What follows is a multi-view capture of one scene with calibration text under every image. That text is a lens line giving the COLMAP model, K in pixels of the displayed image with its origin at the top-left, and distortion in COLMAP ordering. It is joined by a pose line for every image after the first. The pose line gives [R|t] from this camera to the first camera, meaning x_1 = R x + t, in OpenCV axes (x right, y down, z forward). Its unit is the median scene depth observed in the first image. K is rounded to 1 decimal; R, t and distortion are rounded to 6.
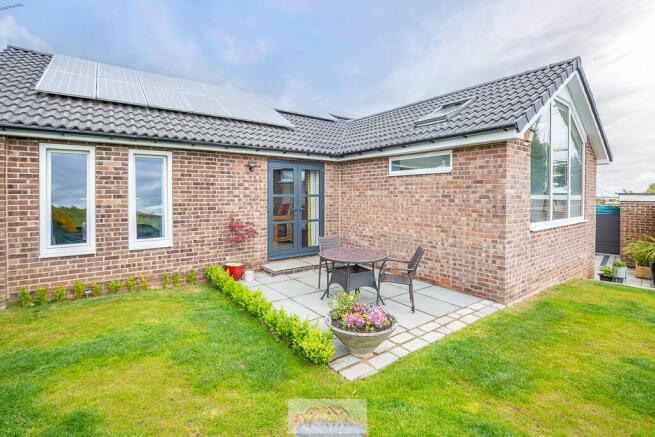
lens RADIAL K [[304.0, 0, 332.2], [0, 304.0, 195.9], [0, 0, 1]] dist [-0.021920, 0.000112]
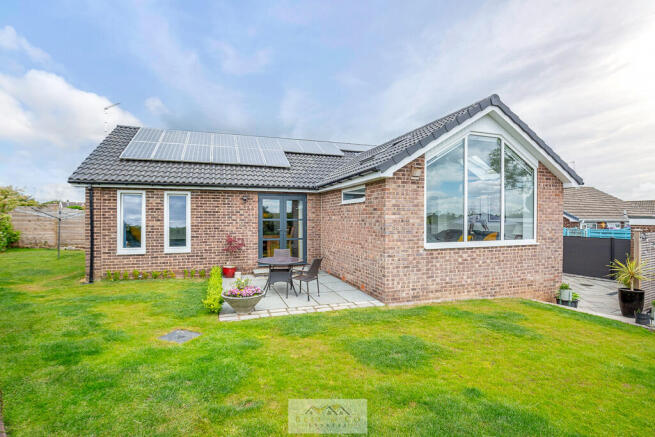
lens RADIAL K [[304.0, 0, 323.7], [0, 304.0, 218.0], [0, 0, 1]] dist [-0.021920, 0.000112]
pose [[0.953250, -0.000513, -0.302181, 0.622235], [-0.001235, 0.999984, -0.005594, -0.002001], [0.302179, 0.005706, 0.953234, -0.289319]]
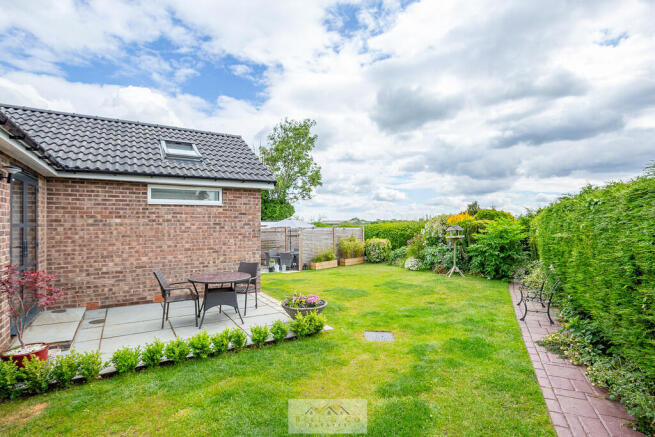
lens RADIAL K [[304.0, 0, 325.5], [0, 304.0, 220.6], [0, 0, 1]] dist [-0.021920, 0.000112]
pose [[0.112083, 0.000816, 0.993699, -0.850754], [0.003197, 0.999994, -0.001181, -0.010485], [-0.993694, 0.003309, 0.112080, 0.414988]]
